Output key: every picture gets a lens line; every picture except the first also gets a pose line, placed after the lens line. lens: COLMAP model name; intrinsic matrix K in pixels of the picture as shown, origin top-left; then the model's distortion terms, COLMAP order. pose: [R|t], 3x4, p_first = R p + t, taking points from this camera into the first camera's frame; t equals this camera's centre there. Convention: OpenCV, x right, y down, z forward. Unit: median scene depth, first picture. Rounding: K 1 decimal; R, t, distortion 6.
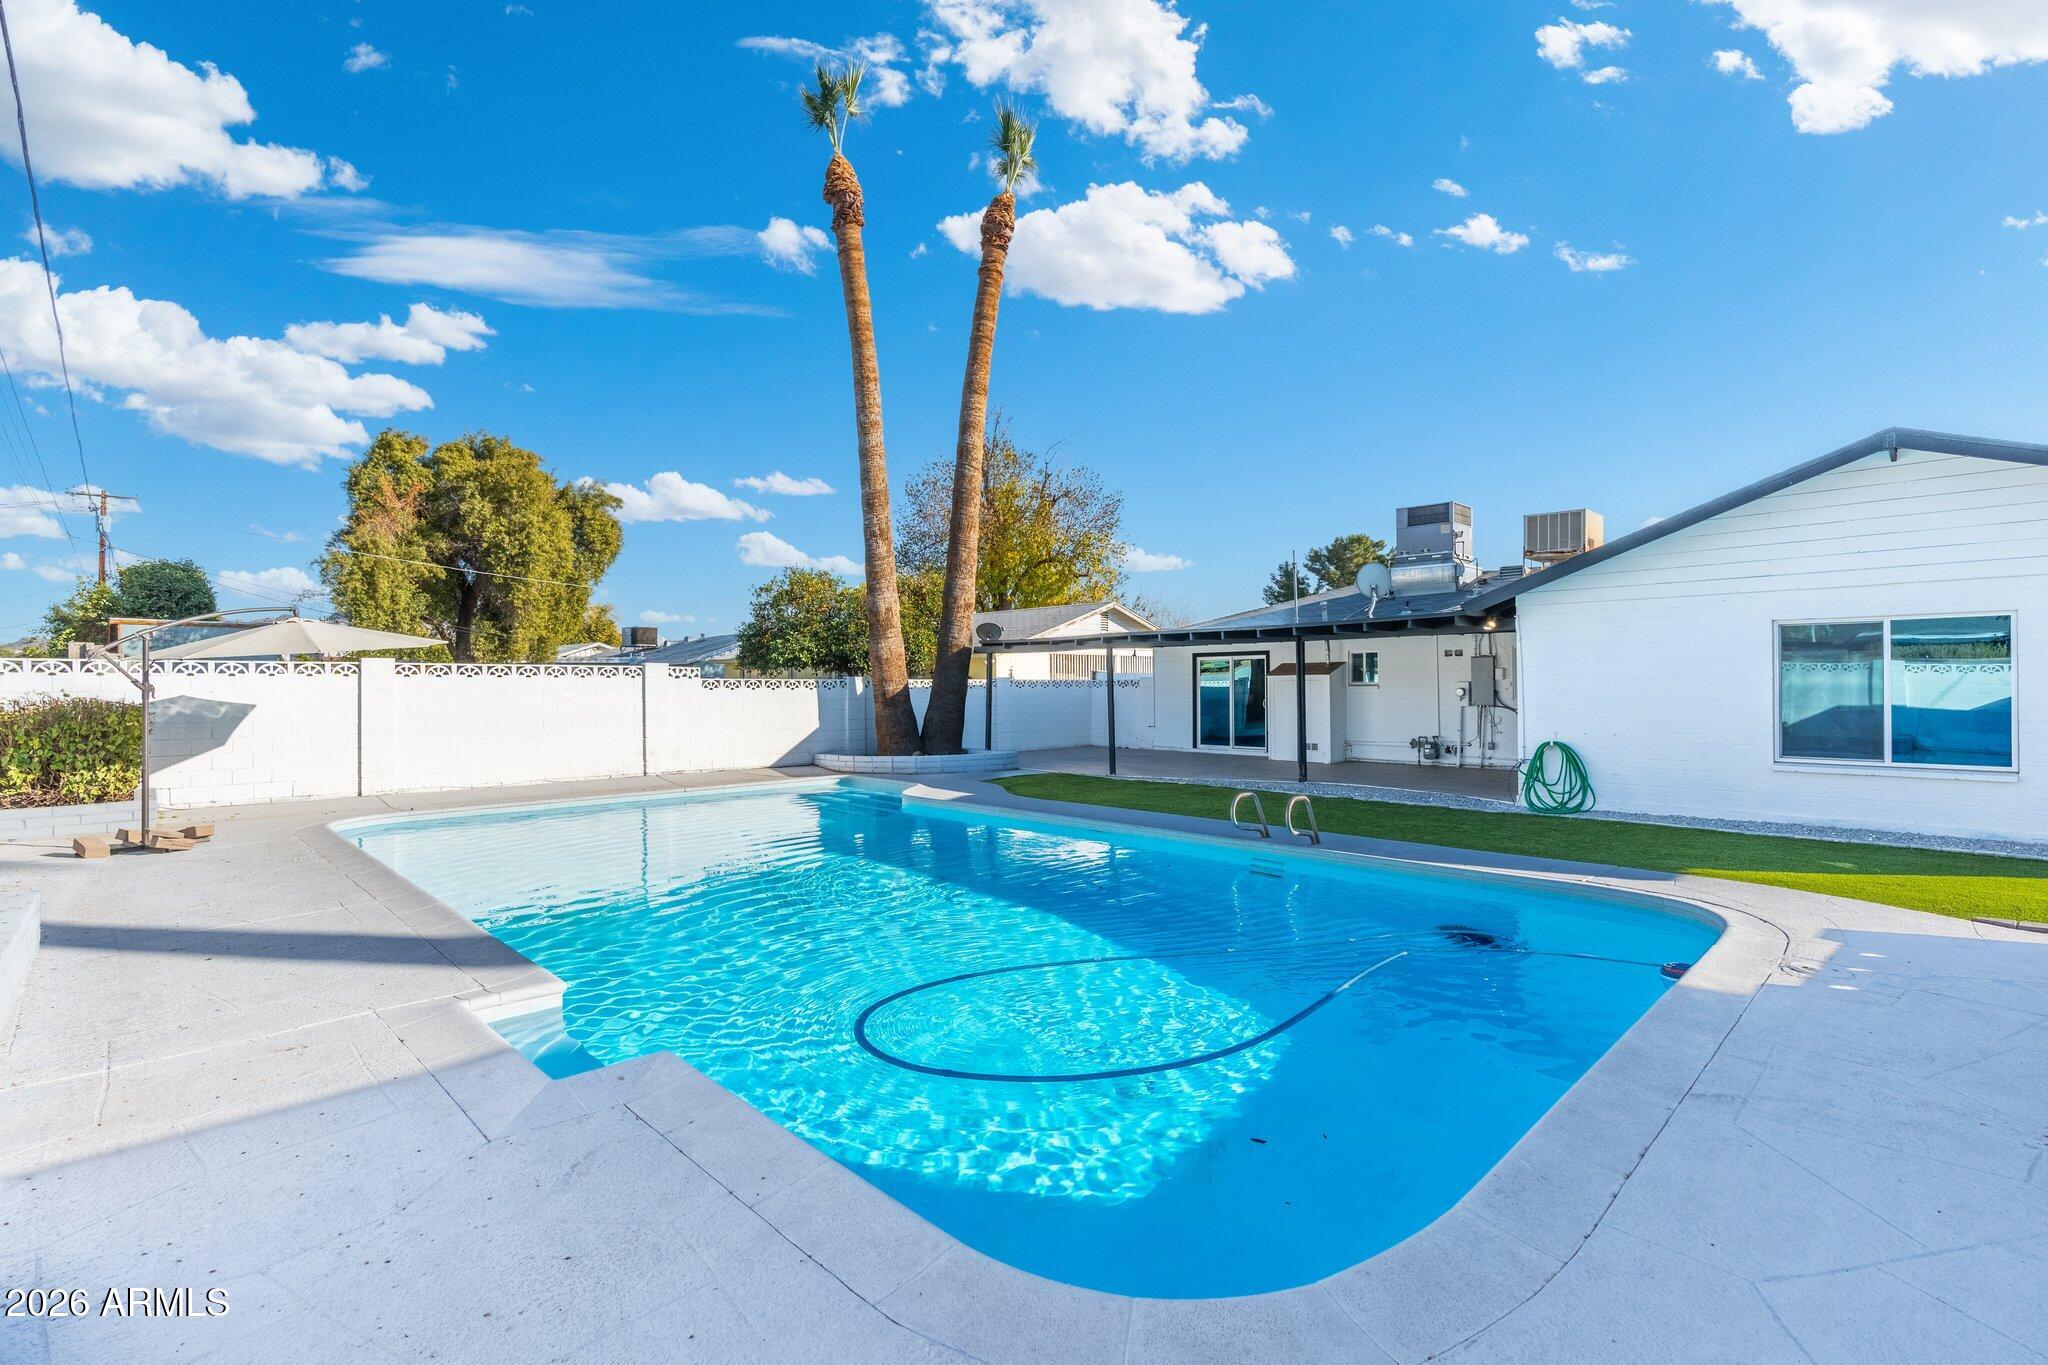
lens RADIAL K [[921.5, 0, 1034.7], [0, 921.5, 685.9], [0, 0, 1]] dist [-0.011044, 0.003739]
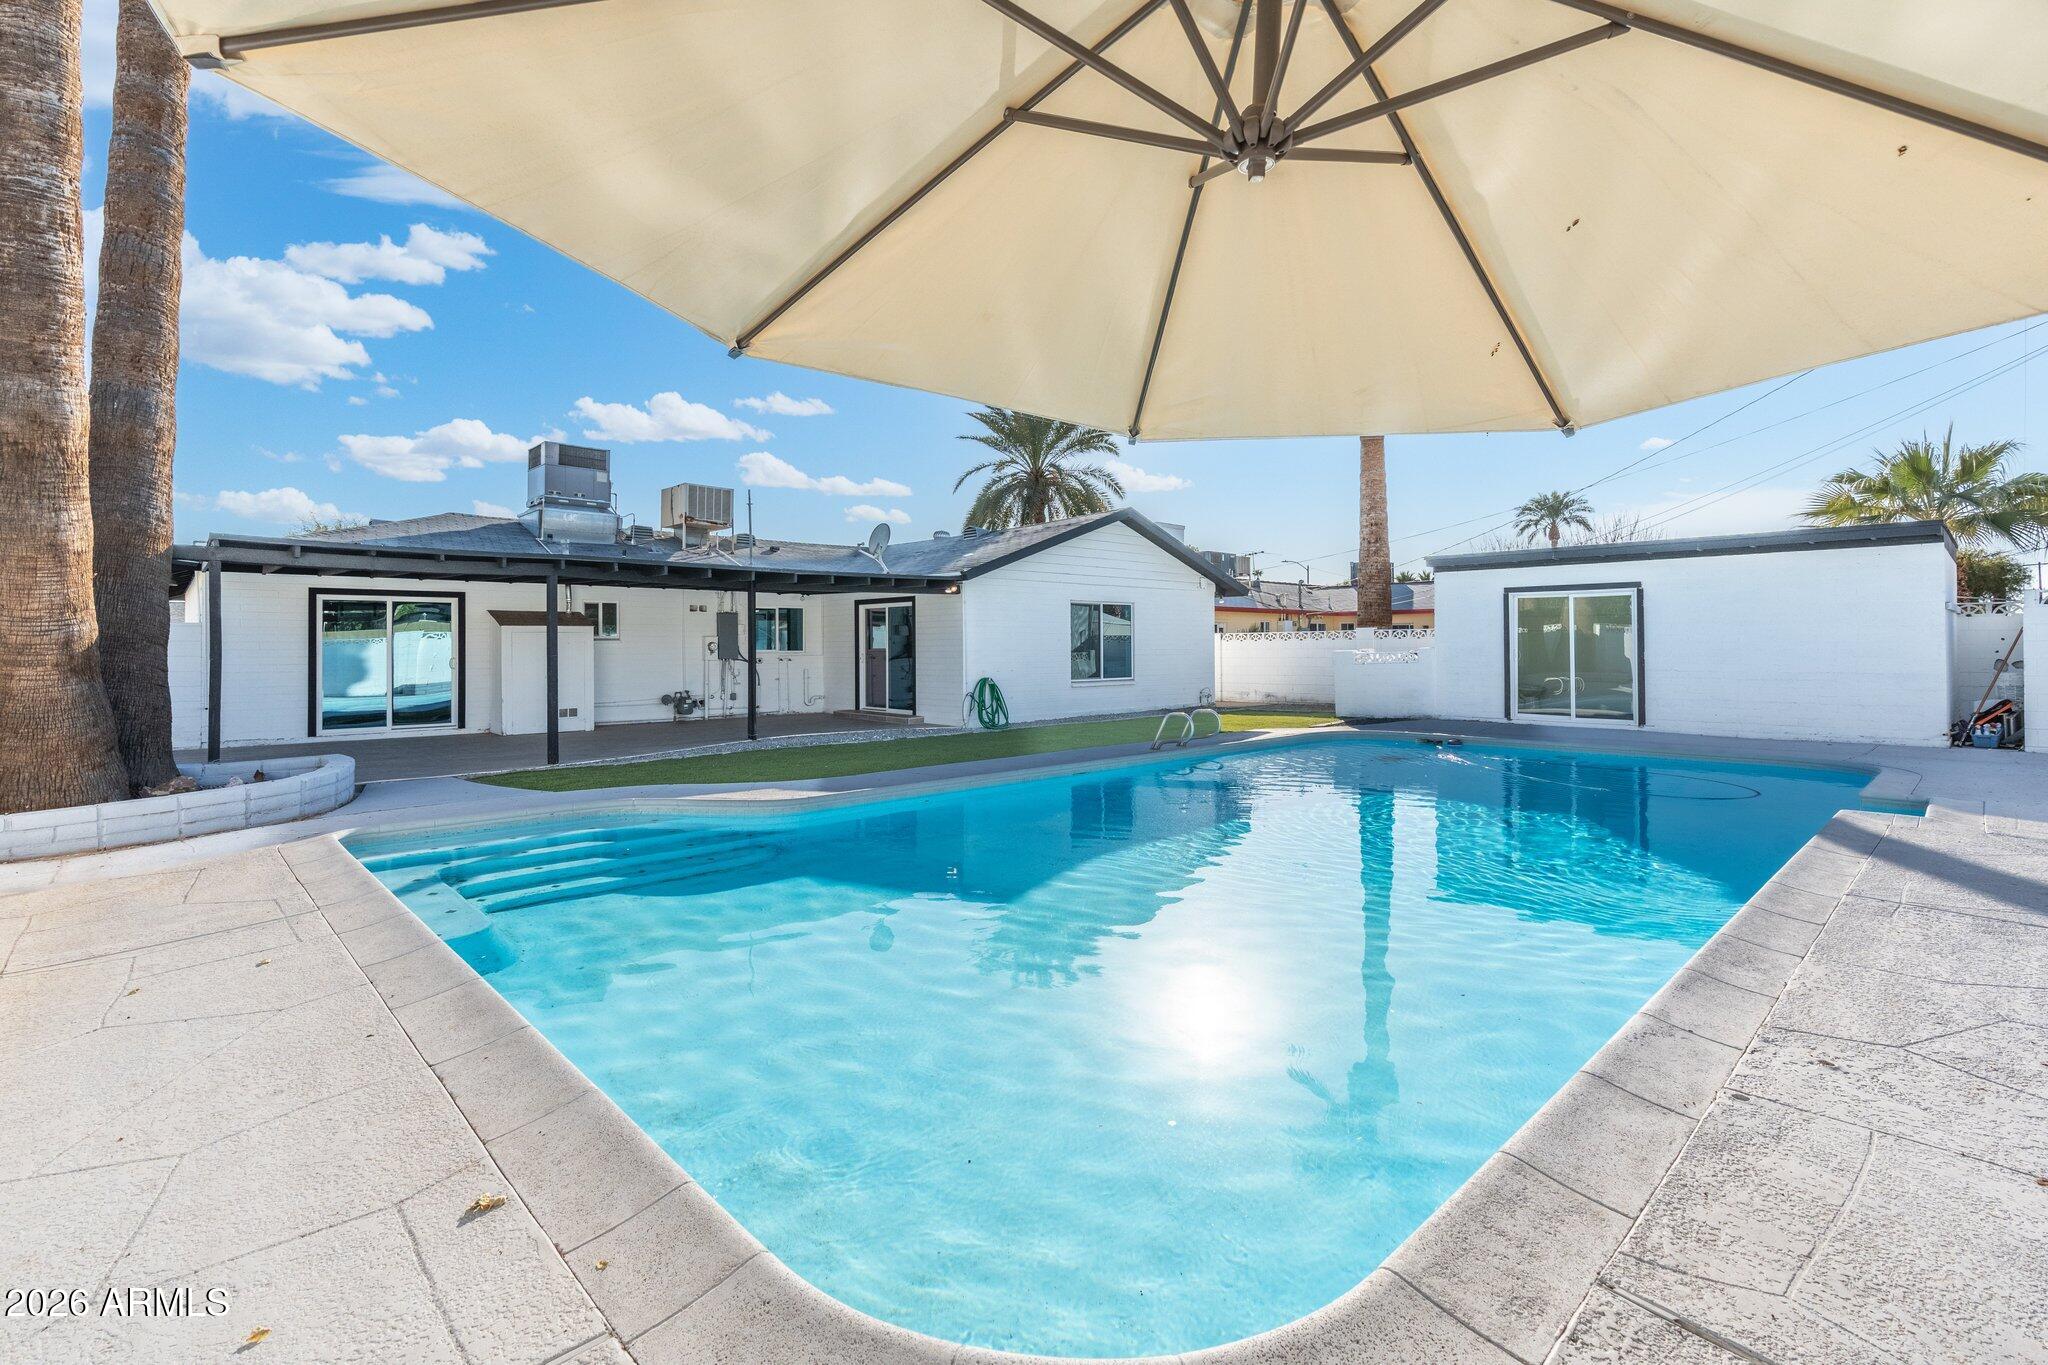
lens RADIAL K [[921.5, 0, 1021.1], [0, 921.5, 645.2], [0, 0, 1]] dist [-0.011044, 0.003739]
pose [[0.038863, 0.009201, 0.999202, -0.510778], [0.008996, 0.999914, -0.009557, 0.016855], [-0.999204, 0.009361, 0.038776, 0.560453]]
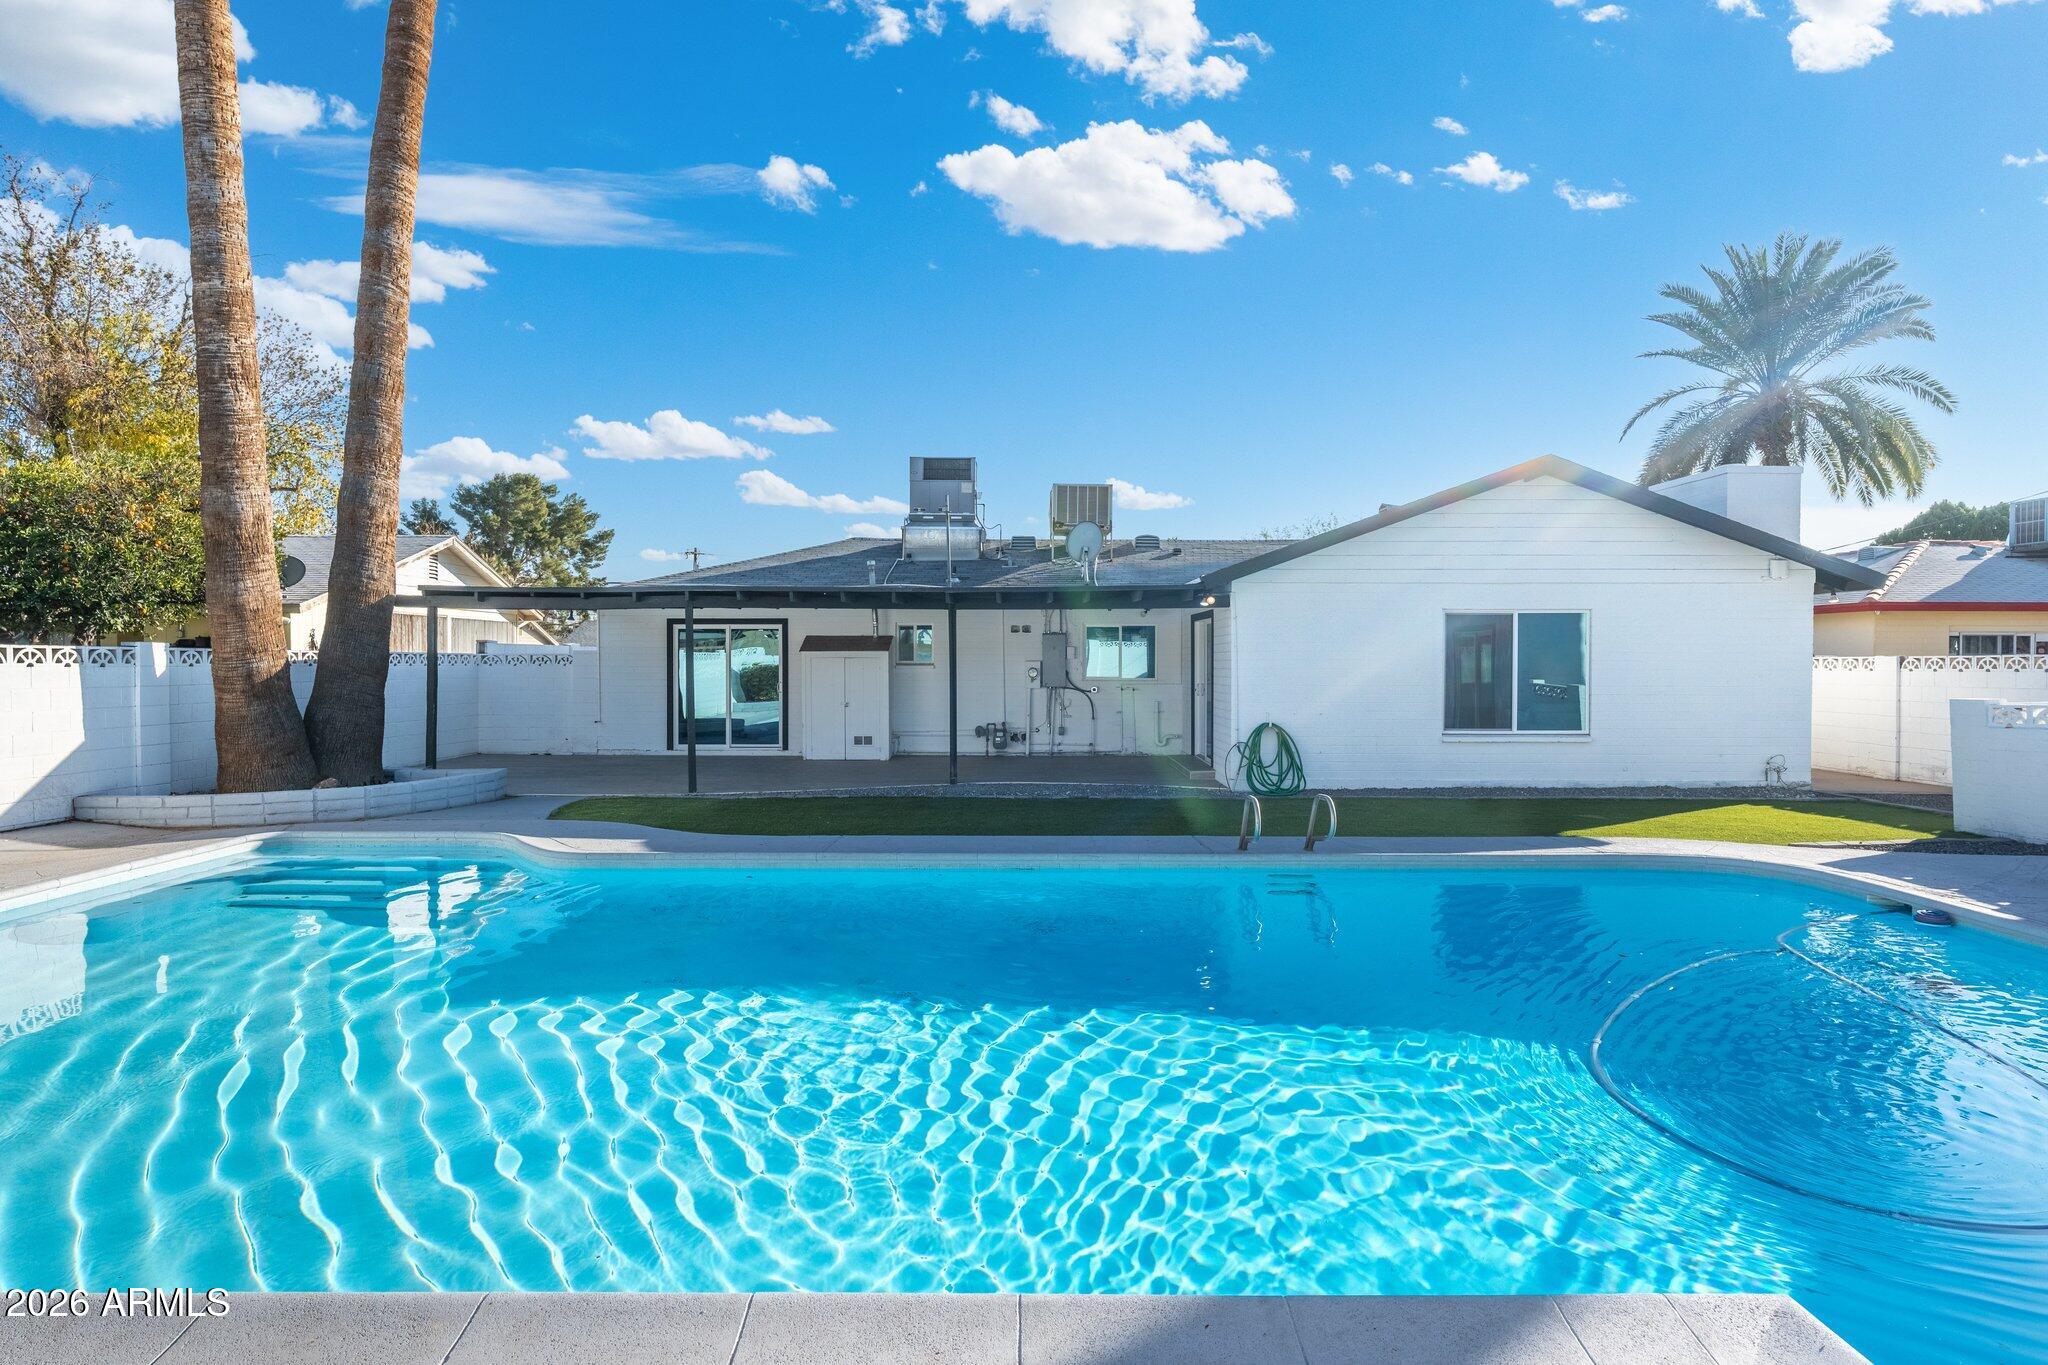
lens RADIAL K [[1124.7, 0, 1019.7], [0, 1124.7, 682.2], [0, 0, 1]] dist [-0.003128, 0.000671]
pose [[0.701629, -0.005796, 0.712519, -0.302289], [-0.003617, 0.999925, 0.011696, 0.003120], [-0.712533, -0.010784, 0.701555, 0.216823]]
